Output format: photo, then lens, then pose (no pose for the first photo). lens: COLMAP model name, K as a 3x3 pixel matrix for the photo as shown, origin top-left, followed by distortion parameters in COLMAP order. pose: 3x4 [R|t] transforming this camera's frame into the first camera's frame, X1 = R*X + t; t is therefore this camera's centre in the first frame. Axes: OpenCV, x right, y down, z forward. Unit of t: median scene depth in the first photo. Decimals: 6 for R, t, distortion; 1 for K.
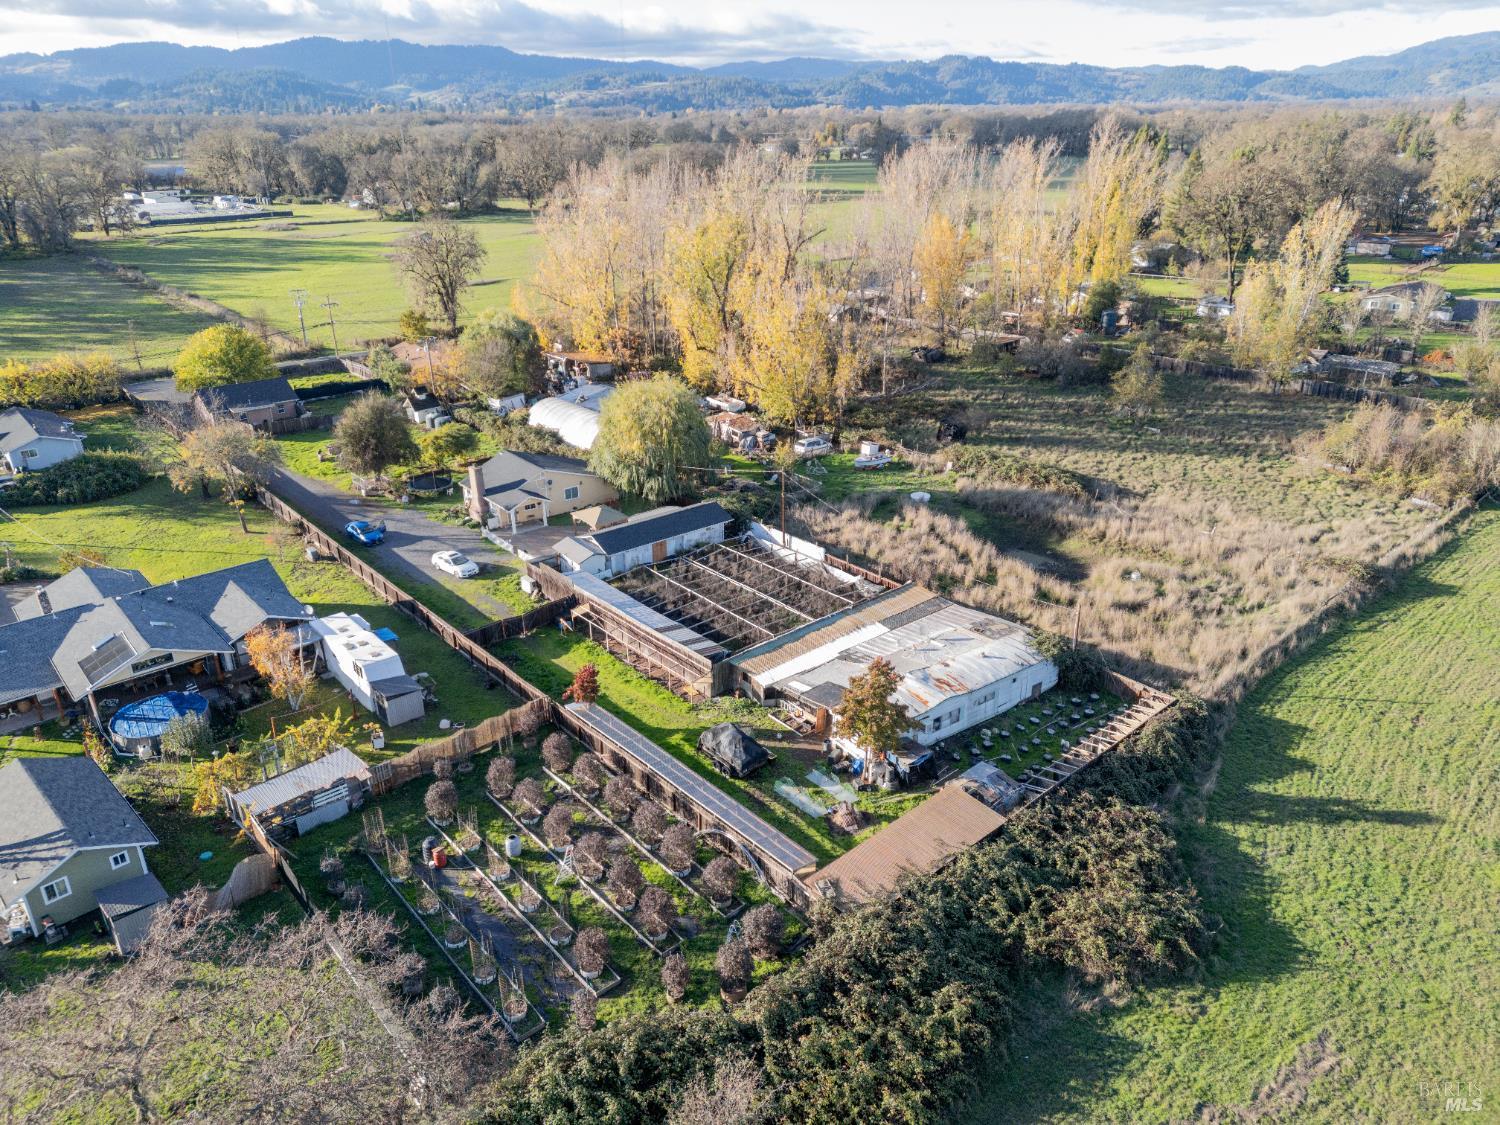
lens RADIAL K [[1056.1, 0, 750.0], [0, 1056.1, 562.5], [0, 0, 1]] dist [0.032280, -0.007099]
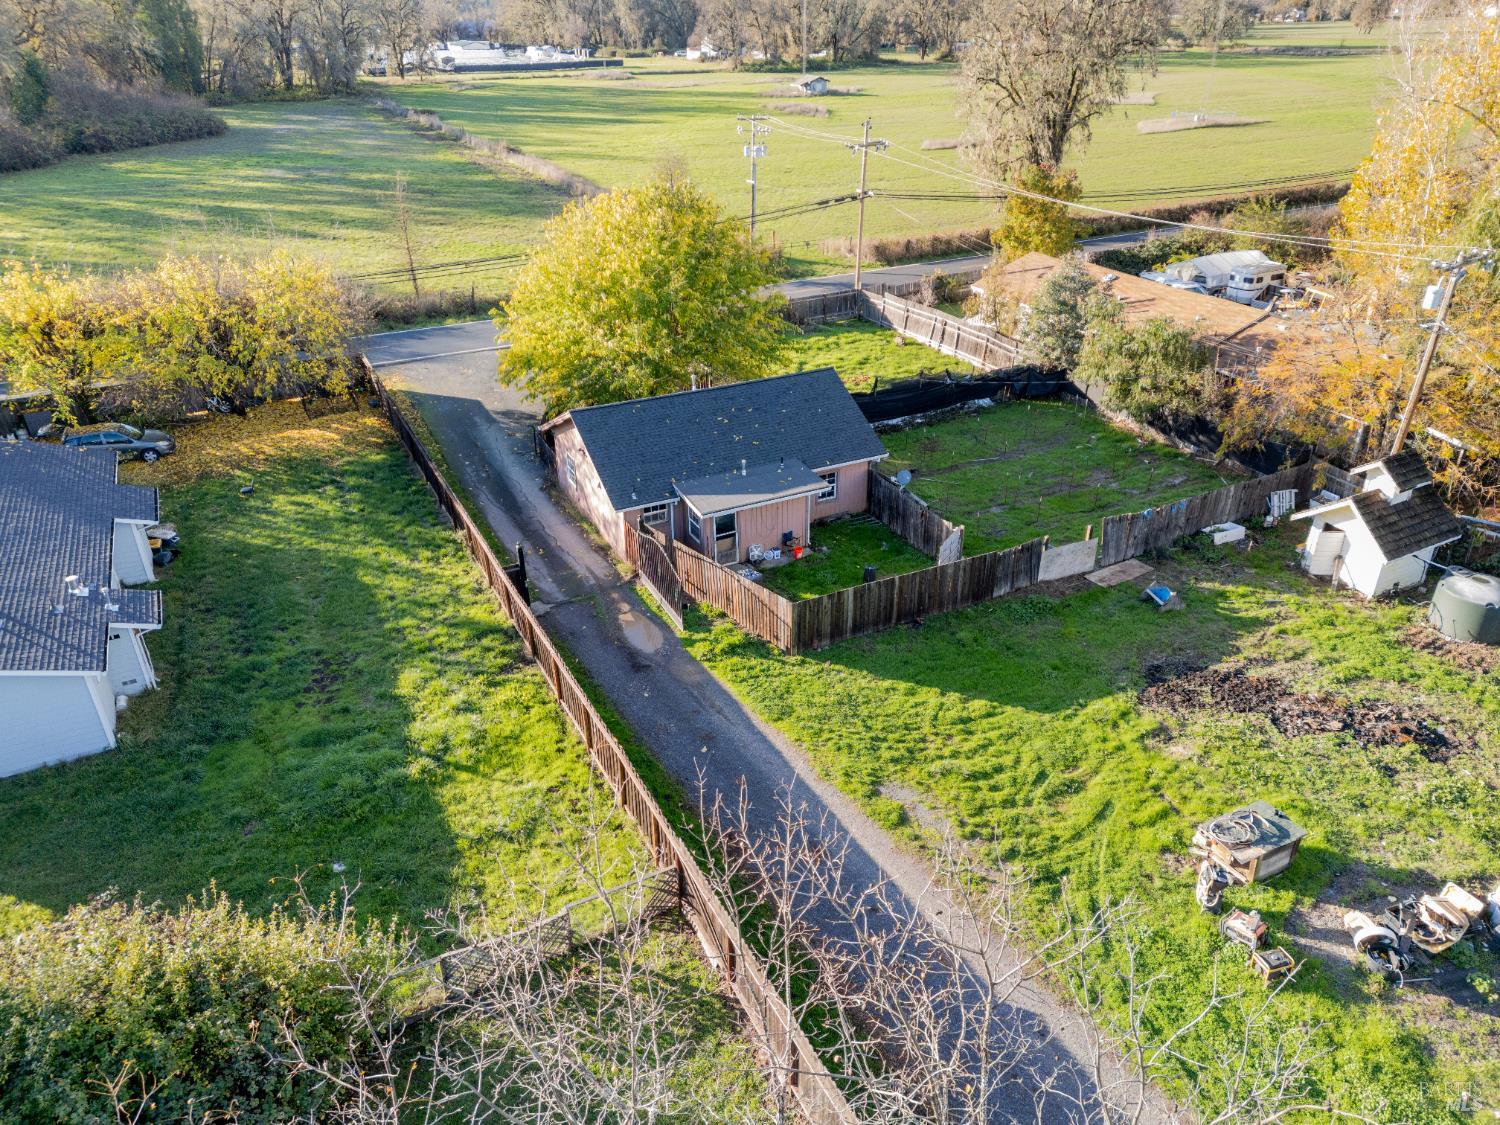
lens RADIAL K [[1056.1, 0, 750.0], [0, 1056.1, 562.5], [0, 0, 1]] dist [0.032280, -0.007099]
pose [[0.971235, 0.112434, -0.209908, -0.171768], [-0.094411, 0.991083, 0.094027, -0.063856], [0.218608, -0.071505, 0.973189, 0.307002]]
